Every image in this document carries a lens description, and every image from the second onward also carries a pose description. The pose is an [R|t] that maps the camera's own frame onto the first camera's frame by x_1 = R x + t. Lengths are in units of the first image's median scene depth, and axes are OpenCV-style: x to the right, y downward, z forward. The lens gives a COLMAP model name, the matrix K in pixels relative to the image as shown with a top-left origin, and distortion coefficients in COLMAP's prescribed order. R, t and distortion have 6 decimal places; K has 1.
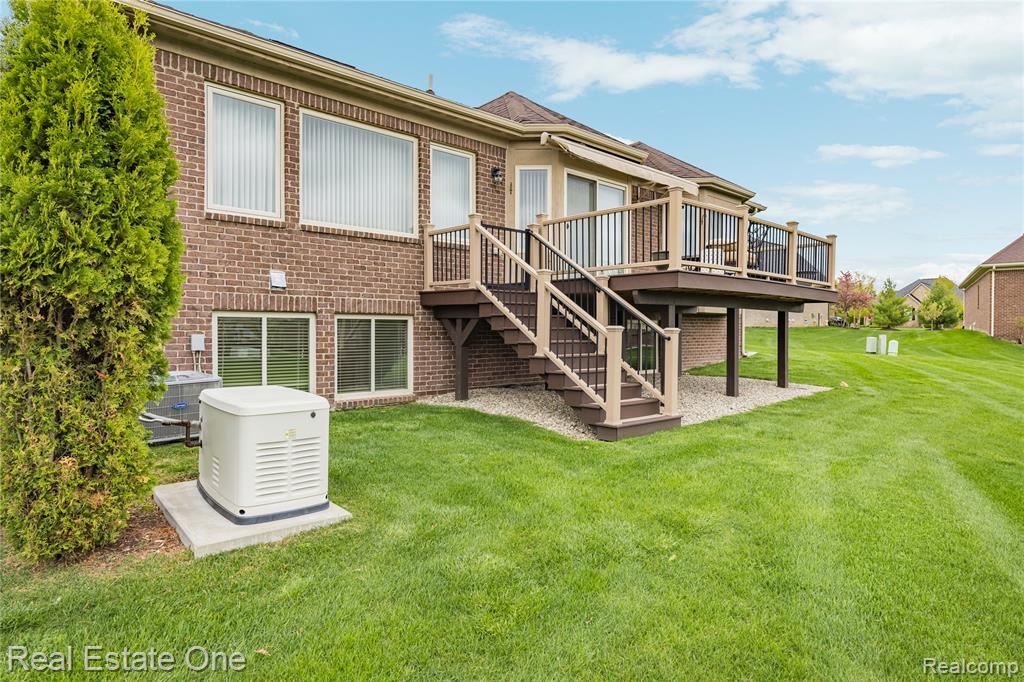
lens RADIAL K [[558.3, 0, 512.9], [0, 558.3, 326.0], [0, 0, 1]] dist [0.001951, -0.003158]
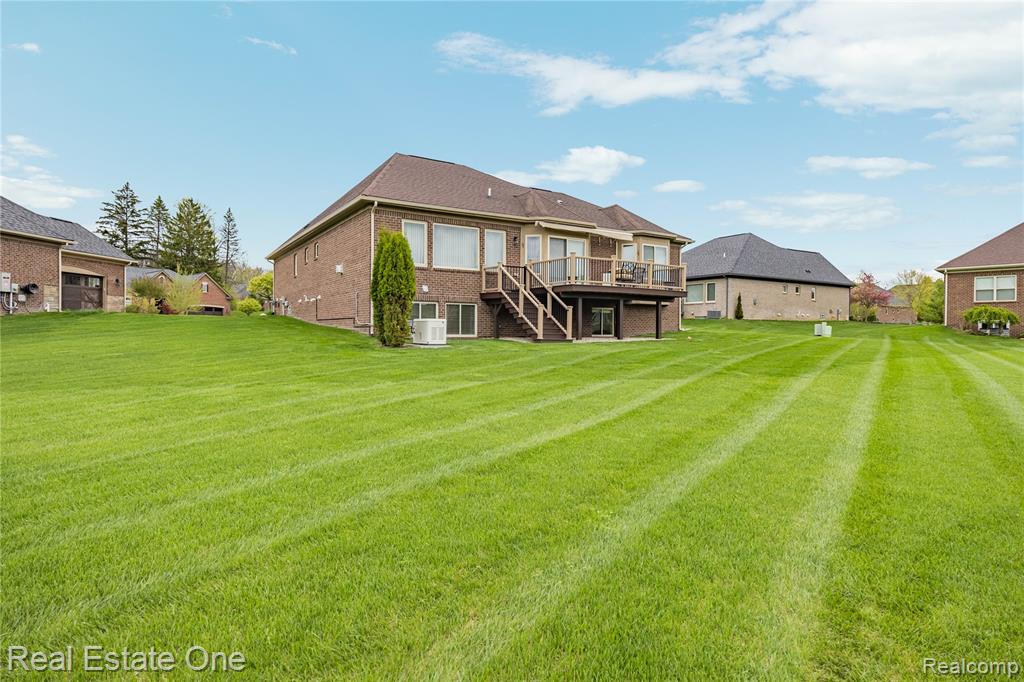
lens RADIAL K [[558.3, 0, 512.9], [0, 558.3, 326.0], [0, 0, 1]] dist [0.001951, -0.003158]
pose [[0.985590, 0.002832, -0.169129, 0.380947], [-0.003522, 0.999987, -0.003782, 0.087855], [0.169116, 0.004324, 0.985587, -1.337808]]
